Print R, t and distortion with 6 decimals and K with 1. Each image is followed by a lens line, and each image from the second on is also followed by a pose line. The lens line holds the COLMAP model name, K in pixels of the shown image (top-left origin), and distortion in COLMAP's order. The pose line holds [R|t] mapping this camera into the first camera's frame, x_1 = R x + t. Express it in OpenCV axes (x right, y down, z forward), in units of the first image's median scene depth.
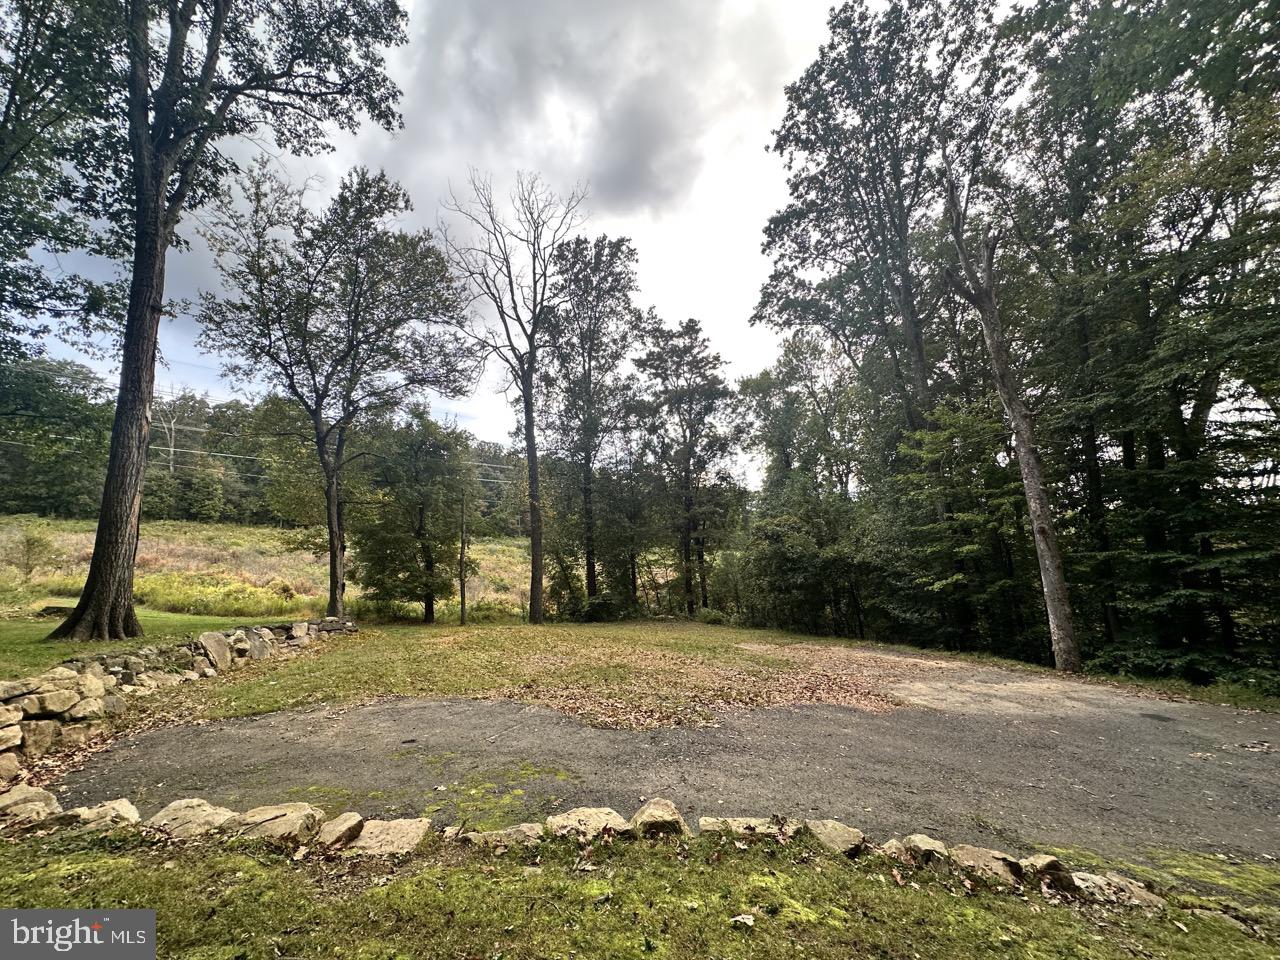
lens RADIAL K [[509.6, 0, 640.0], [0, 509.6, 480.4], [0, 0, 1]] dist [-0.003180, 0.000870]
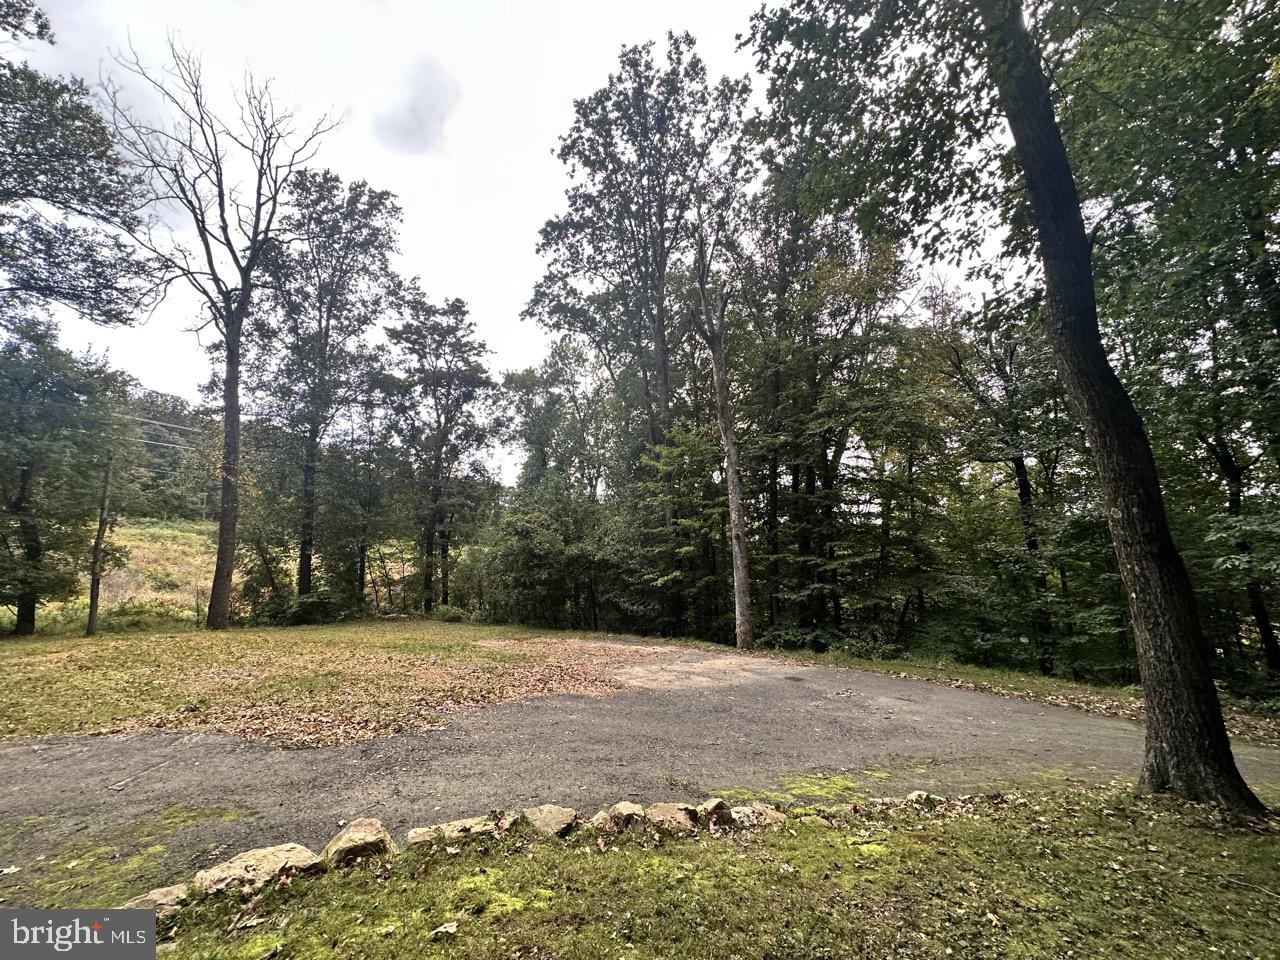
lens RADIAL K [[509.6, 0, 639.7], [0, 509.6, 480.8], [0, 0, 1]] dist [-0.003180, 0.000870]
pose [[0.887481, 0.087689, 0.452424, 0.003172], [-0.091048, 0.995742, -0.014393, 0.001983], [-0.451760, -0.028419, 0.891687, 0.002356]]
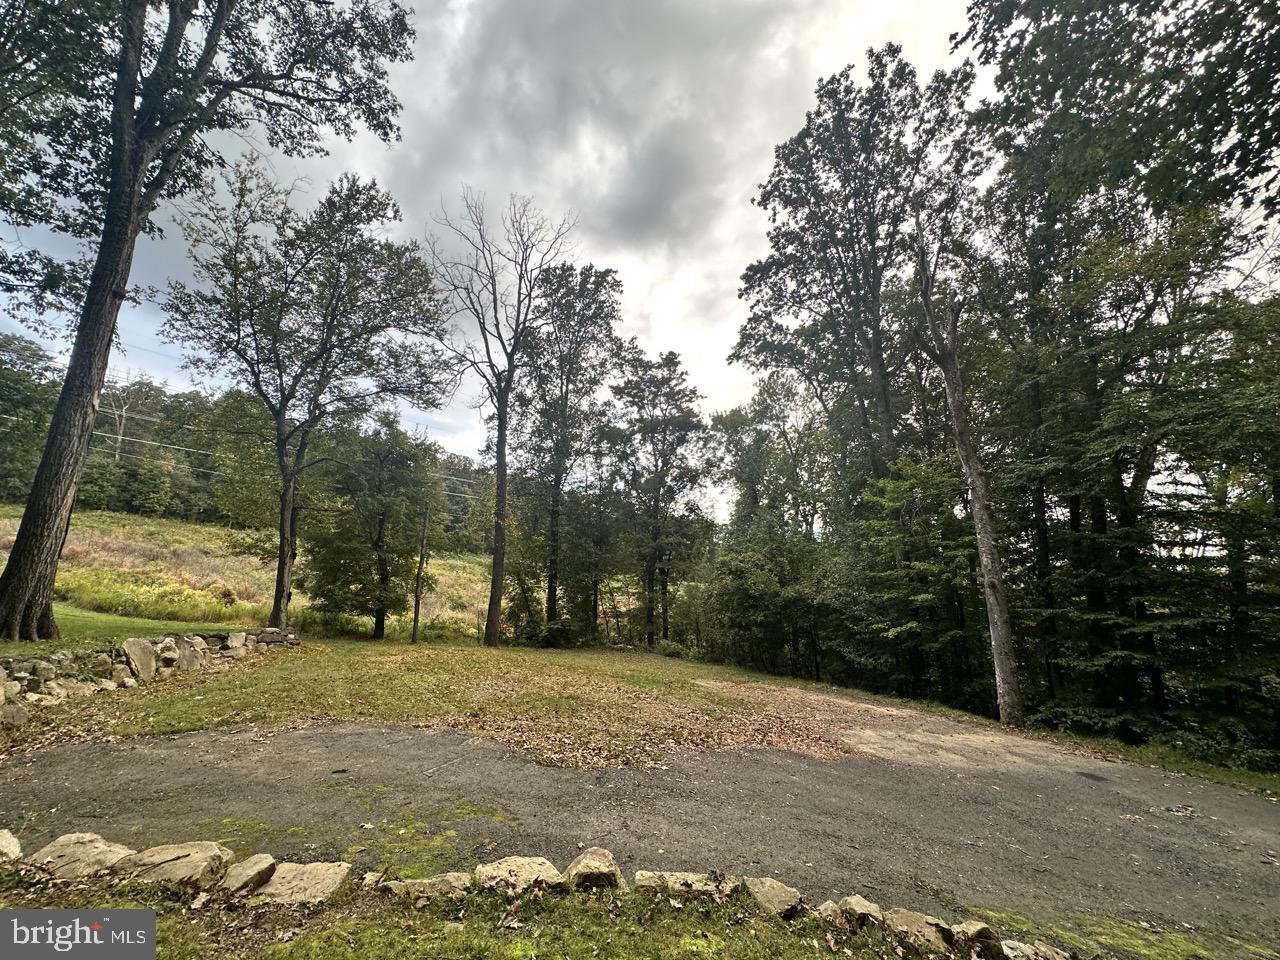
lens RADIAL K [[509.6, 0, 639.6], [0, 509.6, 480.8], [0, 0, 1]] dist [-0.003180, 0.000870]
pose [[0.995687, 0.074958, 0.054663, 0.002988], [-0.072173, 0.996074, -0.051270, -0.005594], [-0.058292, 0.047104, 0.997188, -0.000130]]
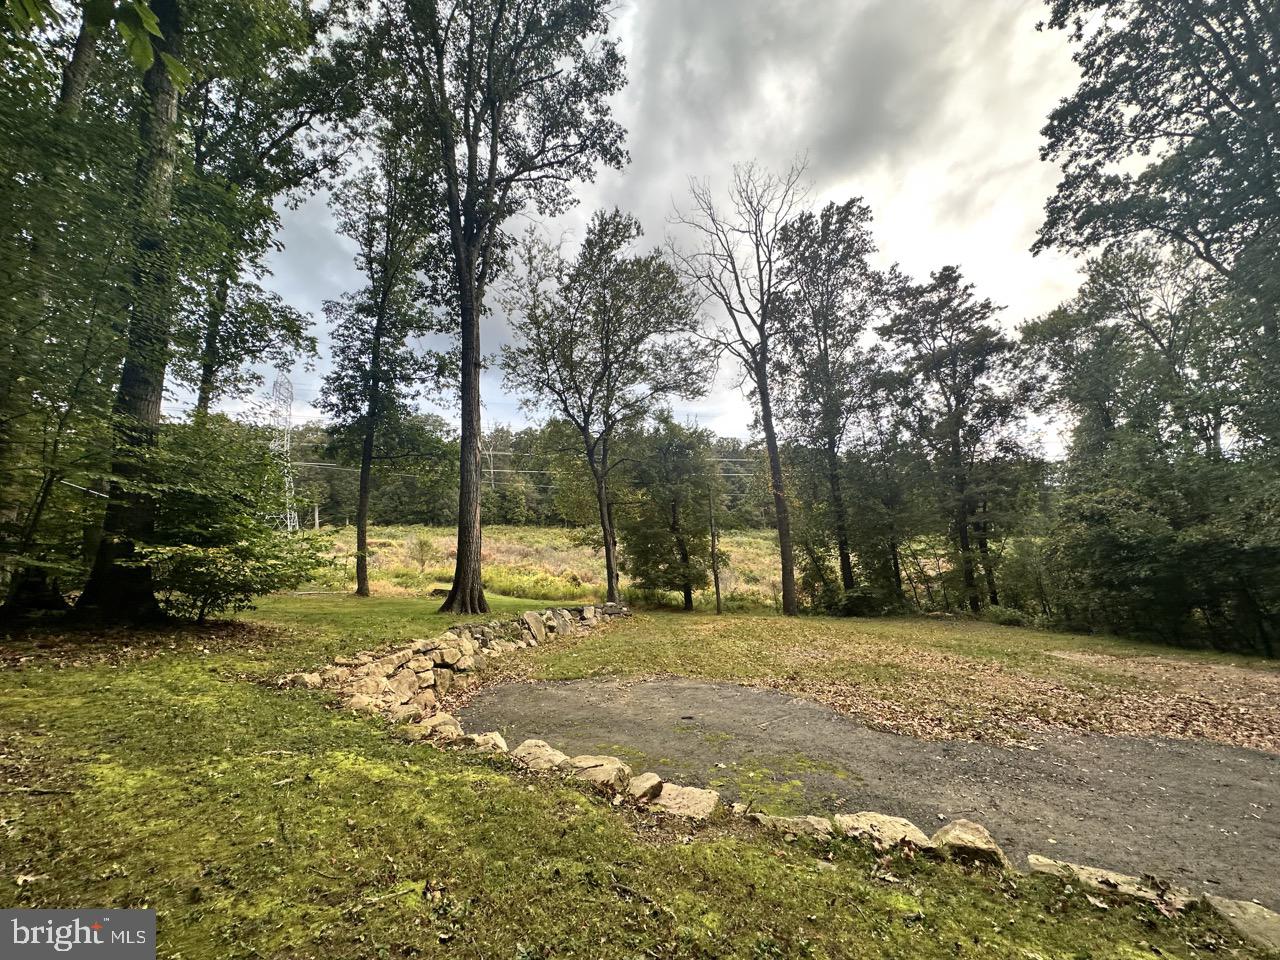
lens RADIAL K [[509.6, 0, 640.5], [0, 509.6, 480.6], [0, 0, 1]] dist [-0.003180, 0.000870]
pose [[0.891963, -0.075471, -0.445765, -0.006284], [0.082497, 0.996585, -0.003653, 0.000836], [0.444518, -0.033516, 0.895143, -0.001148]]
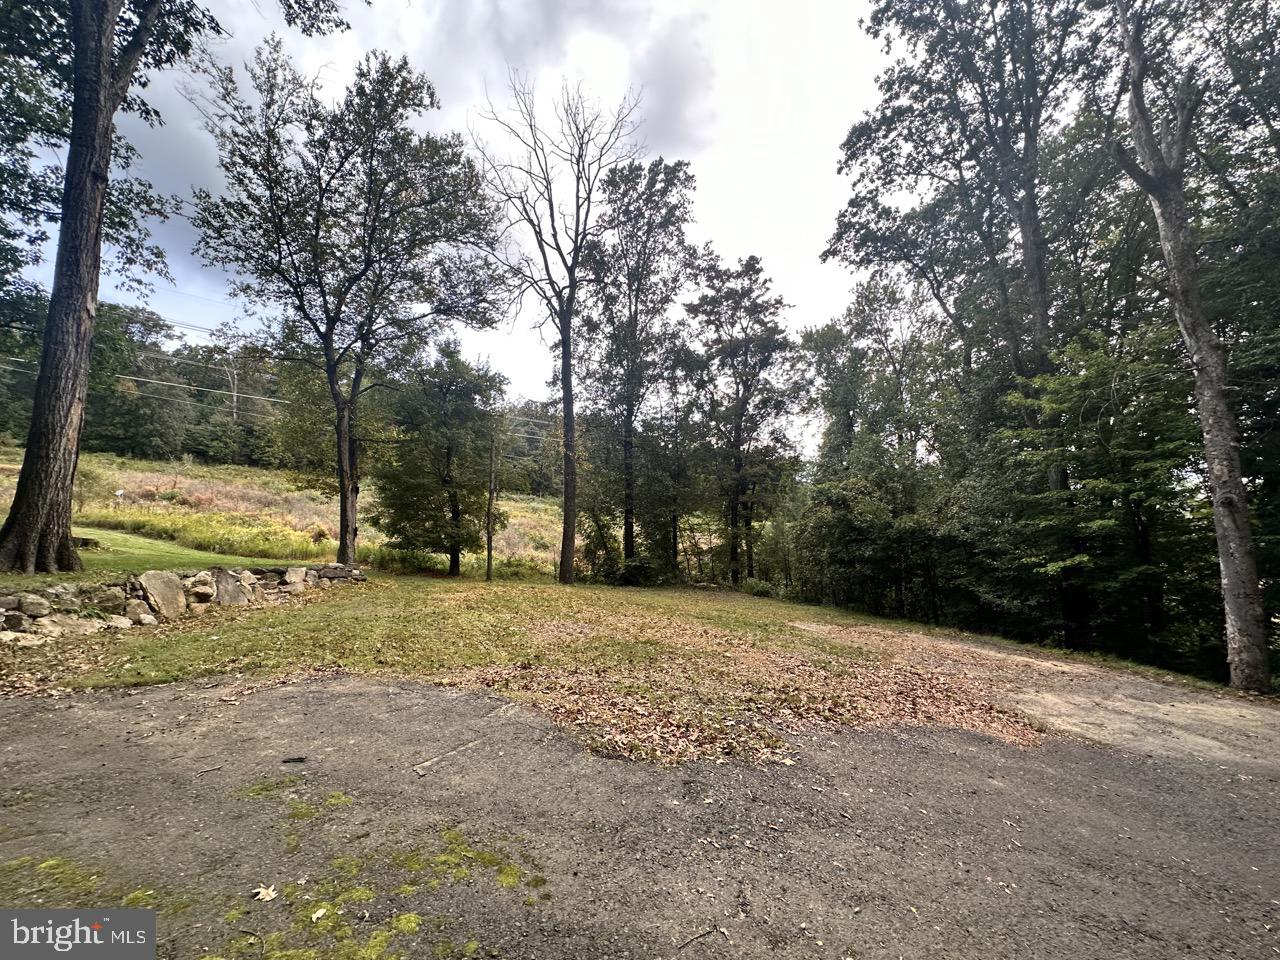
lens RADIAL K [[509.6, 0, 645.8], [0, 509.6, 479.3], [0, 0, 1]] dist [-0.003180, 0.000870]
pose [[0.996049, 0.045109, -0.076491, 0.002307], [-0.040232, 0.997129, 0.064146, 0.038199], [0.079165, -0.060816, 0.995005, 0.147453]]
